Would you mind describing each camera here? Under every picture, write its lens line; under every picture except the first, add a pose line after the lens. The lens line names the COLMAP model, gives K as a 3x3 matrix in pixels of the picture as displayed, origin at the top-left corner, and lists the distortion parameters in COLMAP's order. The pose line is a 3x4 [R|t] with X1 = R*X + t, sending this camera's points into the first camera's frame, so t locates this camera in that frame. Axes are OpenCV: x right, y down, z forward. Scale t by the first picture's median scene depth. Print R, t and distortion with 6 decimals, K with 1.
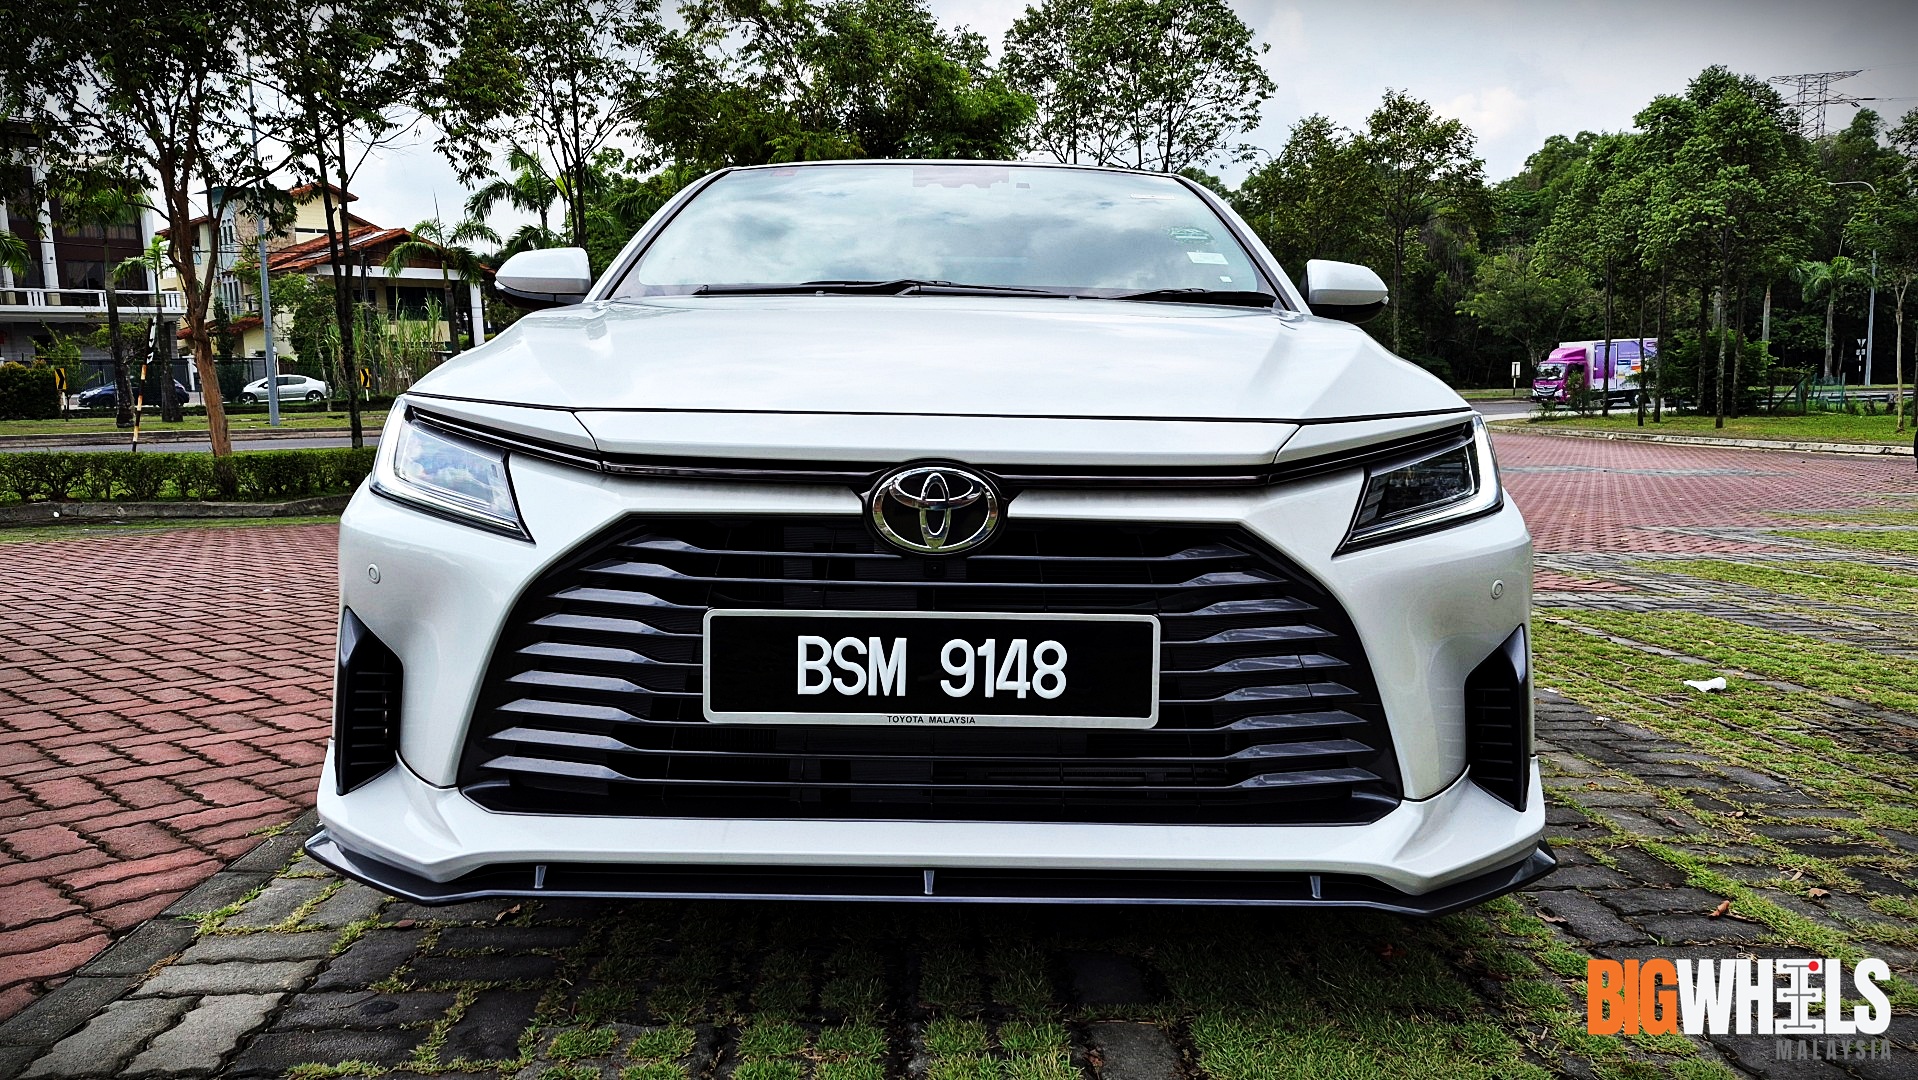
lens RADIAL K [[1348.6, 0, 954.8], [0, 1348.6, 537.8], [0, 0, 1]] dist [0.019162, -0.005912]
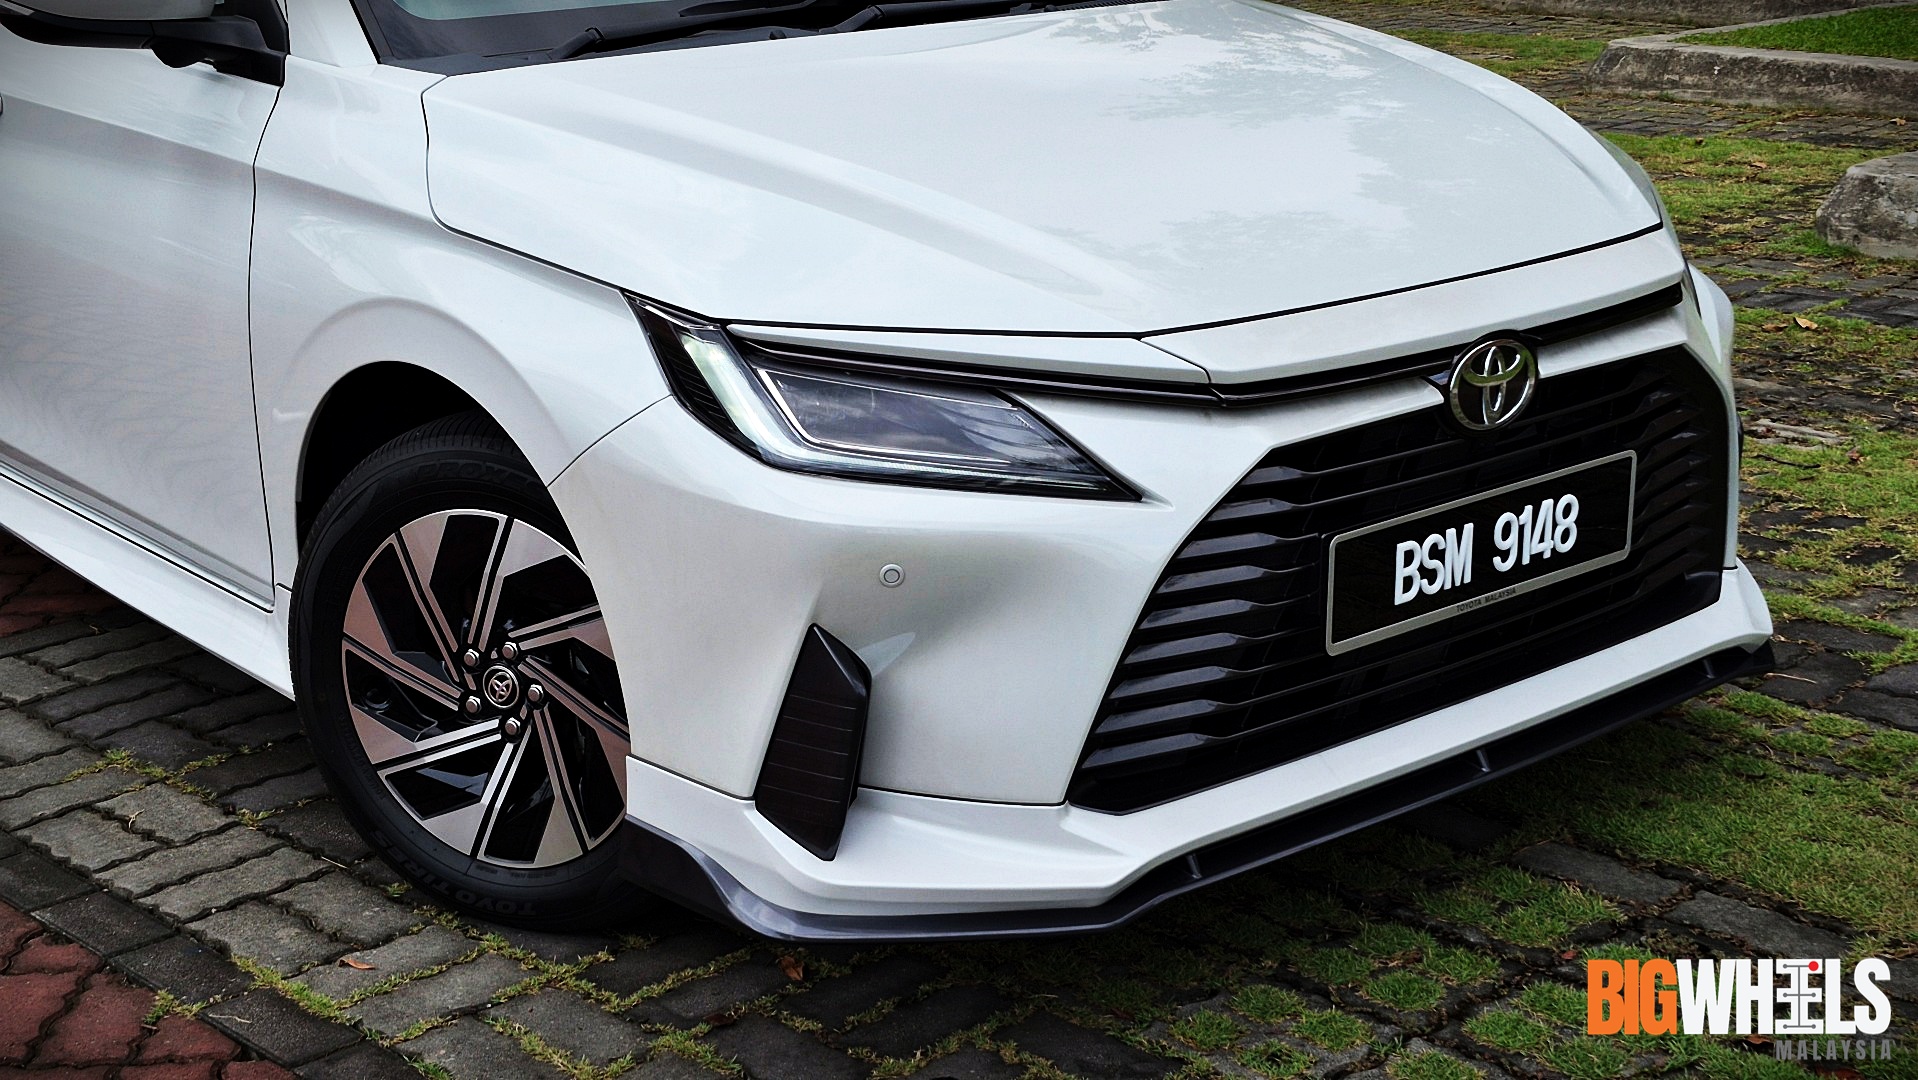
lens RADIAL K [[2576.9, 0, 969.2], [0, 2576.9, 536.9], [0, 0, 1]] dist [0.126254, 0.000000]
pose [[0.774782, -0.209135, 0.596637, -1.396622], [0.085284, 0.969651, 0.229137, -0.362890], [-0.626450, -0.126648, 0.769104, -0.181160]]
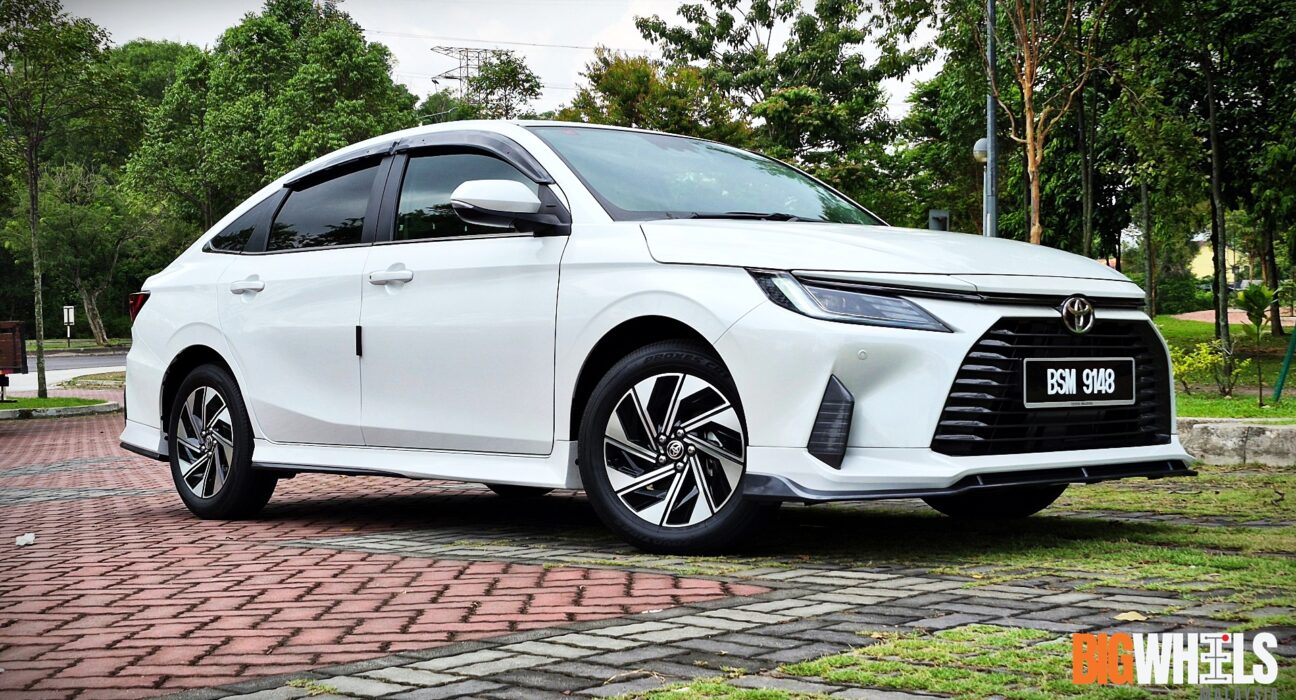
lens RADIAL K [[1680.1, 0, 647.1], [0, 1680.1, 352.9], [0, 0, 1]] dist [0.077931, 0.000000]
pose [[0.761987, -0.020839, 0.647256, -2.530957], [0.086250, 0.993844, -0.069541, 0.187554], [-0.641822, 0.108815, 0.759094, -0.777614]]
